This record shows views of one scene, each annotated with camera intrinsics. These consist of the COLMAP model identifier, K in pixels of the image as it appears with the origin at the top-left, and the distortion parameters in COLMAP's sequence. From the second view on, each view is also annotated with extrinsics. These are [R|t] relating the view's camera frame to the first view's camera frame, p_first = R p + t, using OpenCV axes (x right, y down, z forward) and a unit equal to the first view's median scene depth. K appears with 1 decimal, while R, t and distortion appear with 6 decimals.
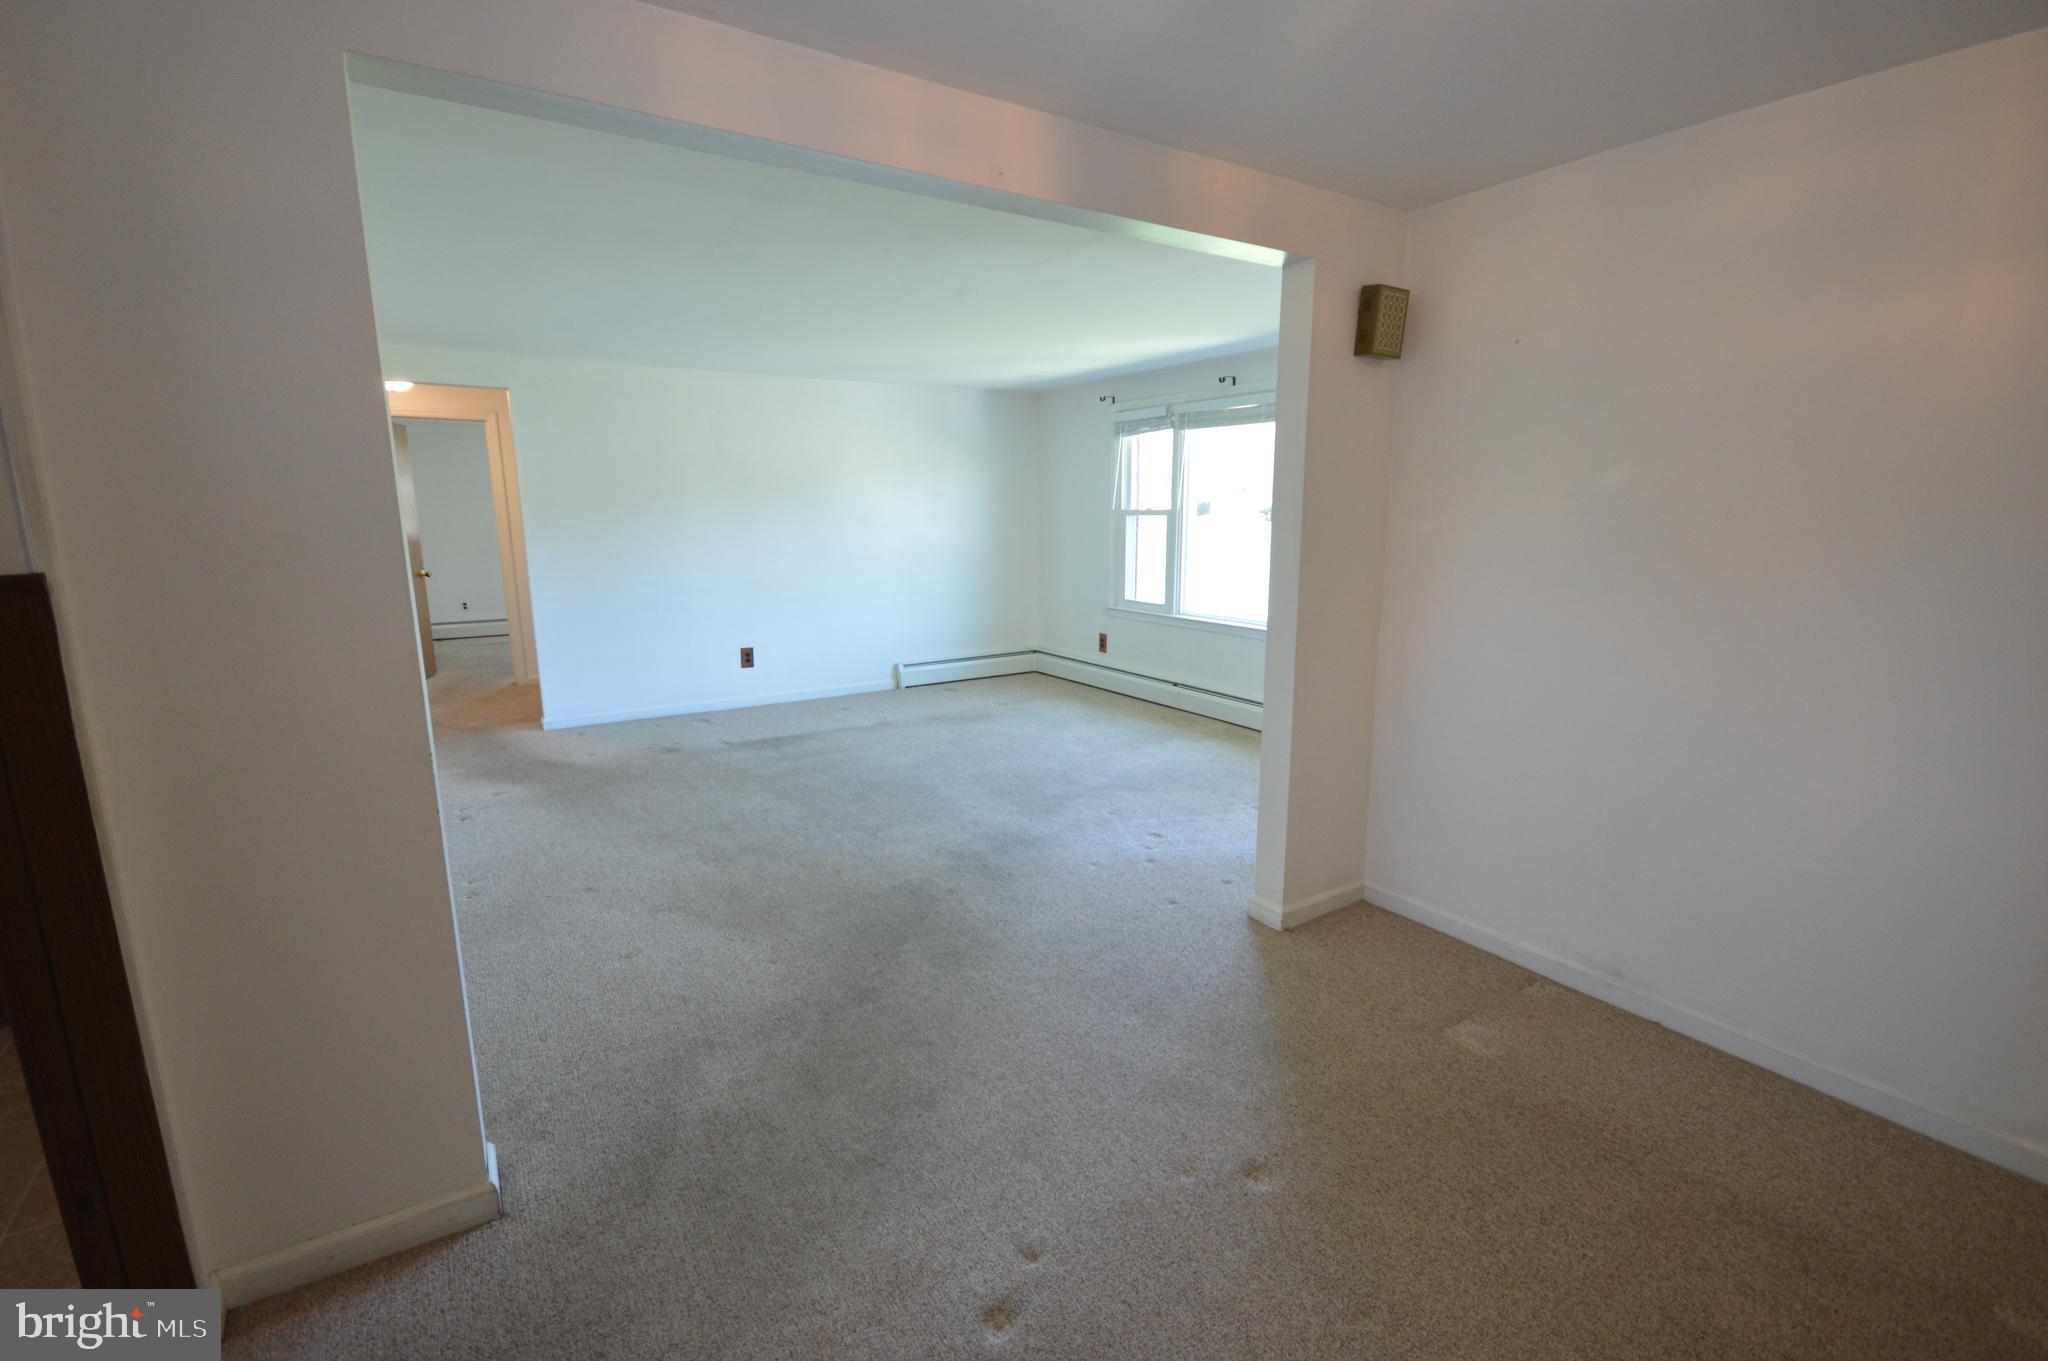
lens RADIAL K [[919.9, 0, 1041.1], [0, 919.9, 682.8], [0, 0, 1]] dist [0.015696, -0.014736]
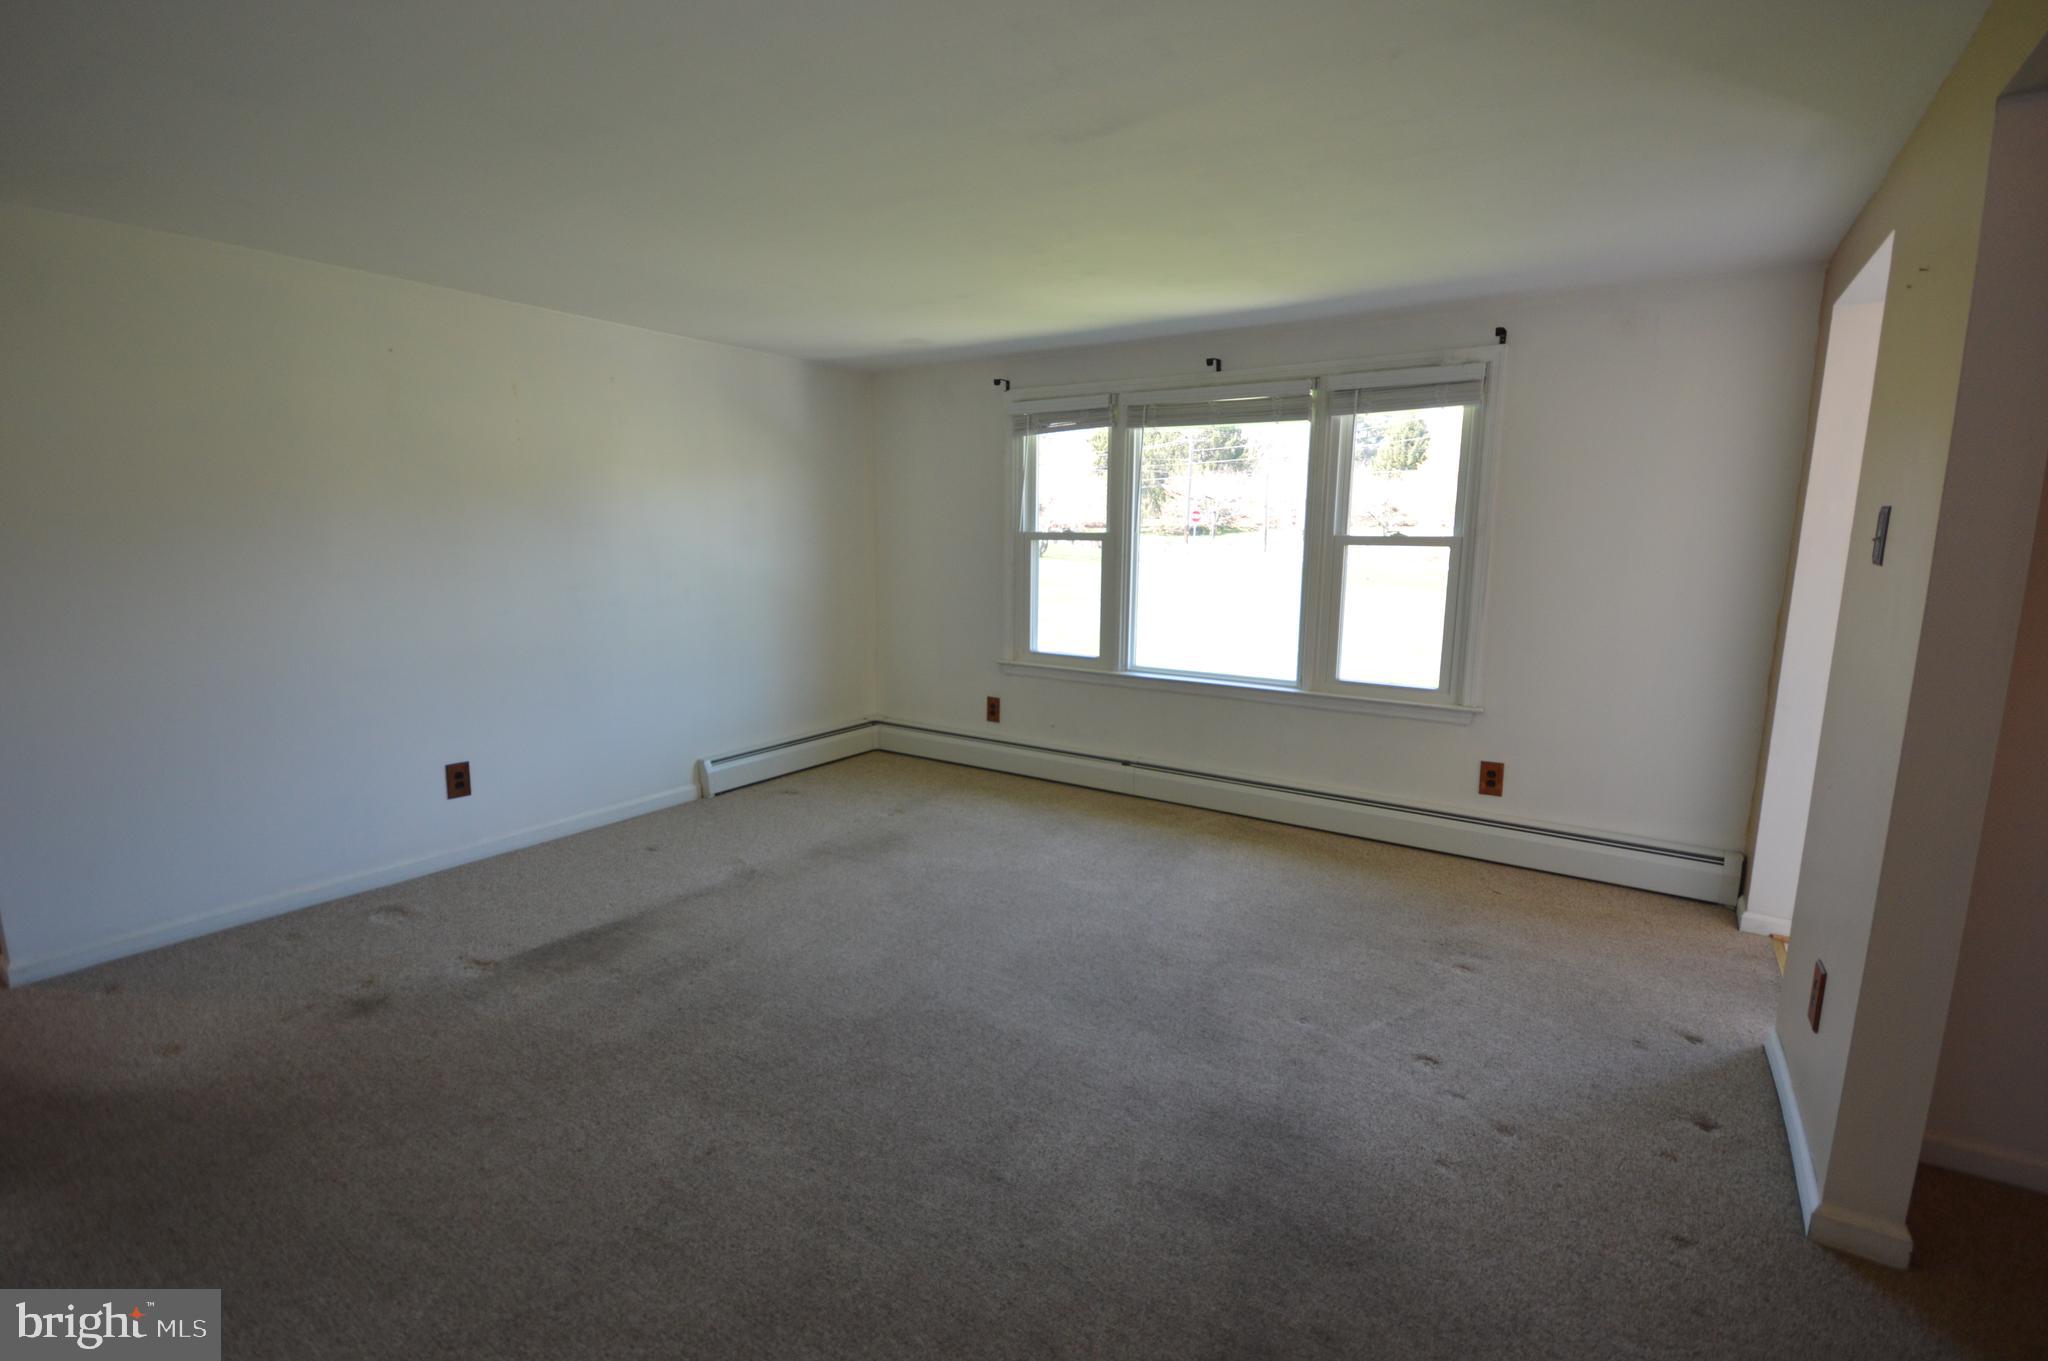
lens RADIAL K [[919.9, 0, 1041.1], [0, 919.9, 682.8], [0, 0, 1]] dist [0.015696, -0.014736]
pose [[0.915974, -0.051064, 0.397976, -0.215438], [0.061545, 0.998012, -0.013597, -0.058239], [-0.396490, 0.036948, 0.917295, 0.331370]]
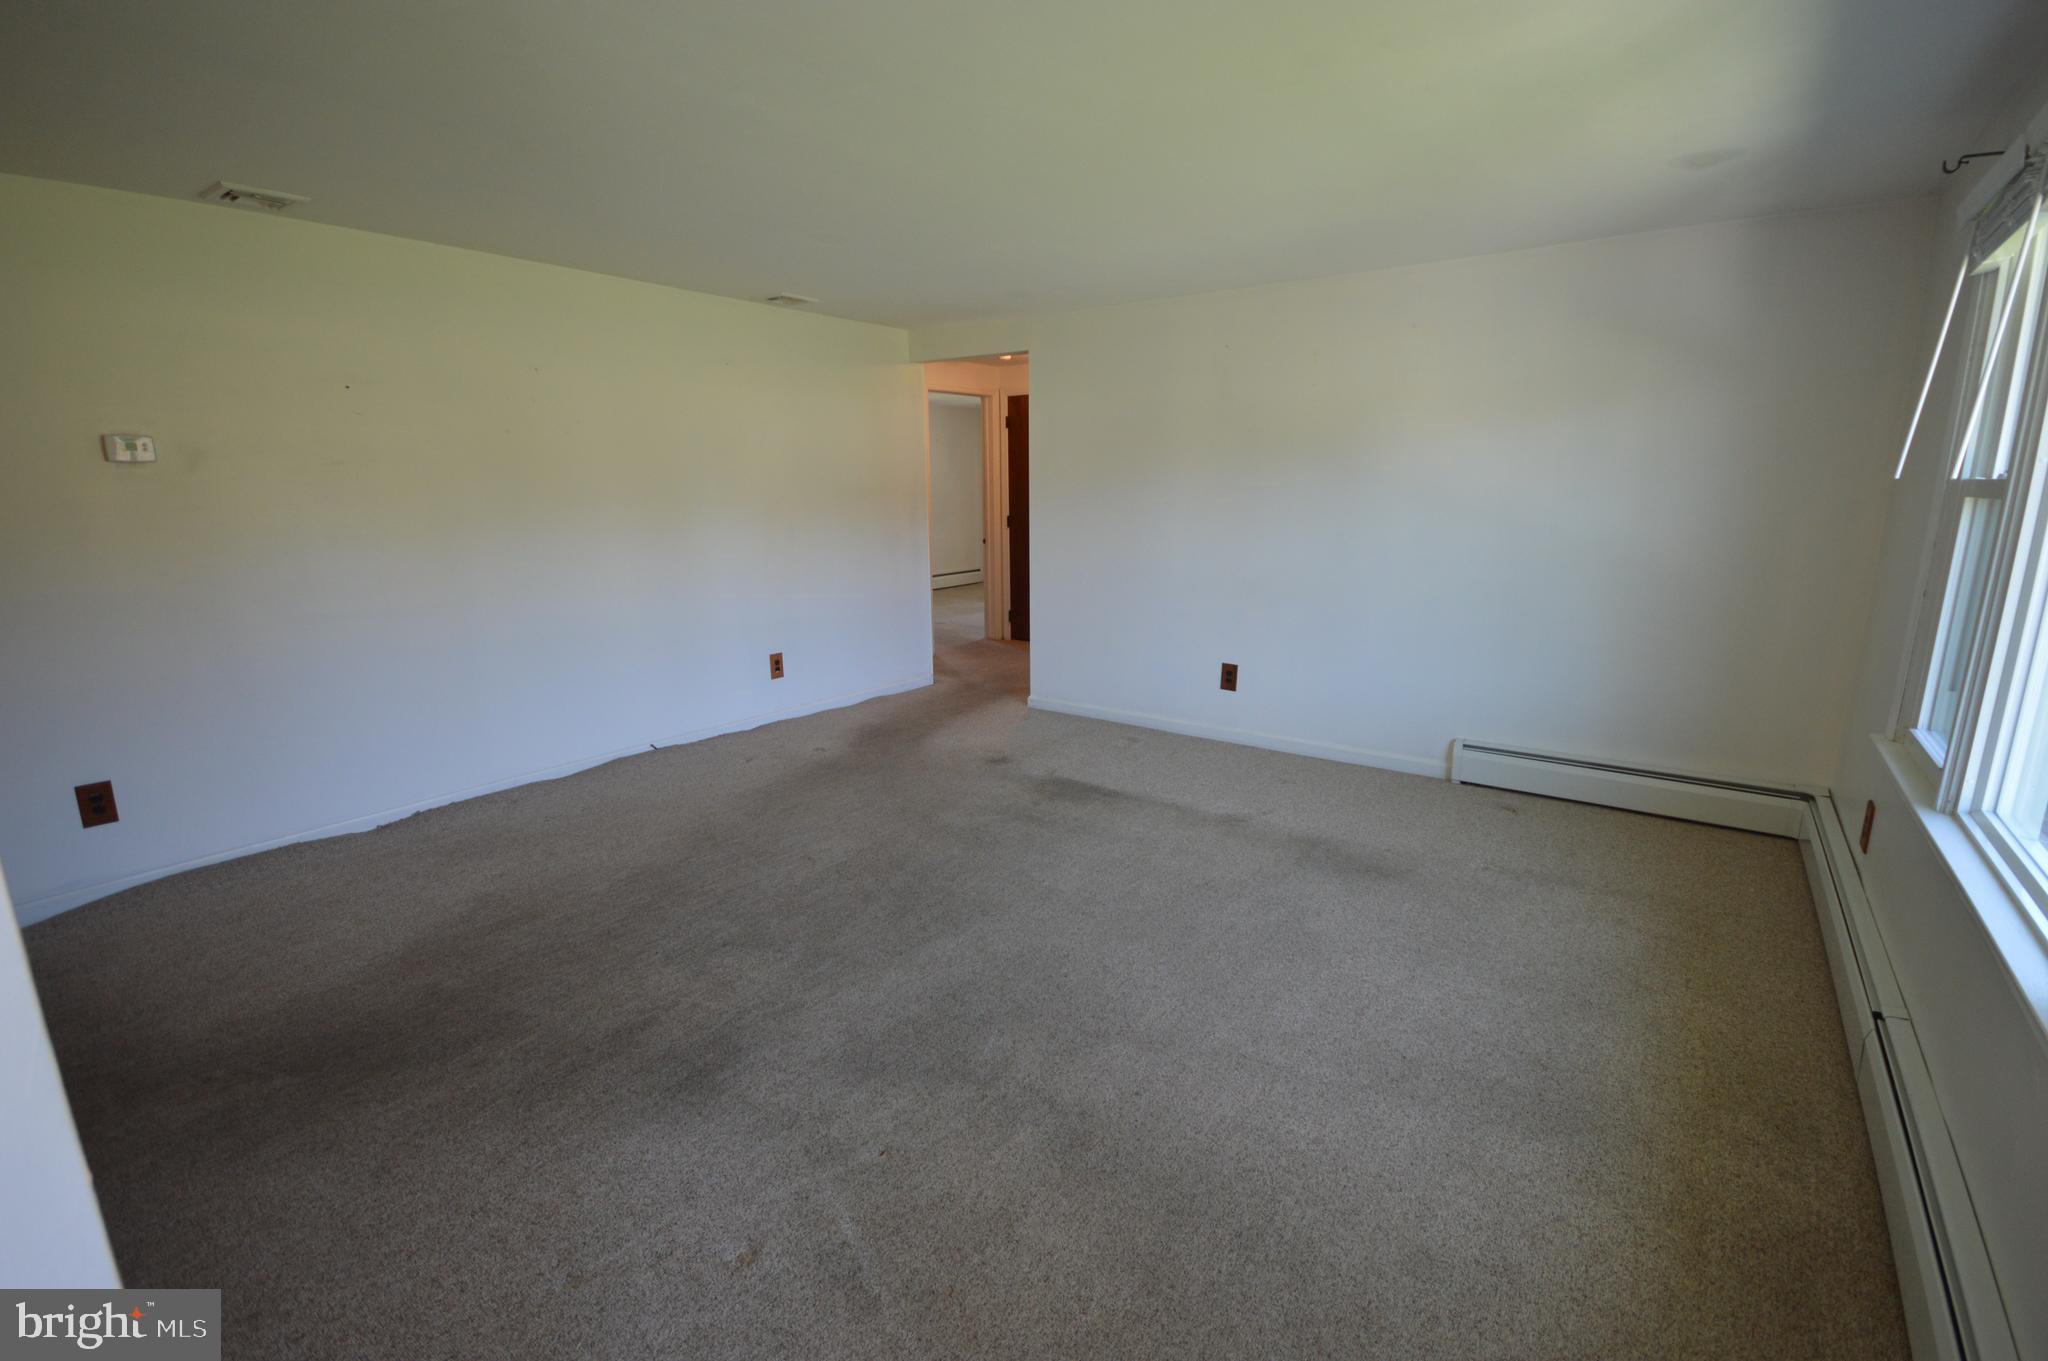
lens RADIAL K [[919.9, 0, 1041.1], [0, 919.9, 682.8], [0, 0, 1]] dist [0.015696, -0.014736]
pose [[0.350834, 0.204147, -0.913914, 0.316295], [-0.173034, 0.973275, 0.150983, -0.111062], [0.920312, 0.105168, 0.376783, 0.588789]]
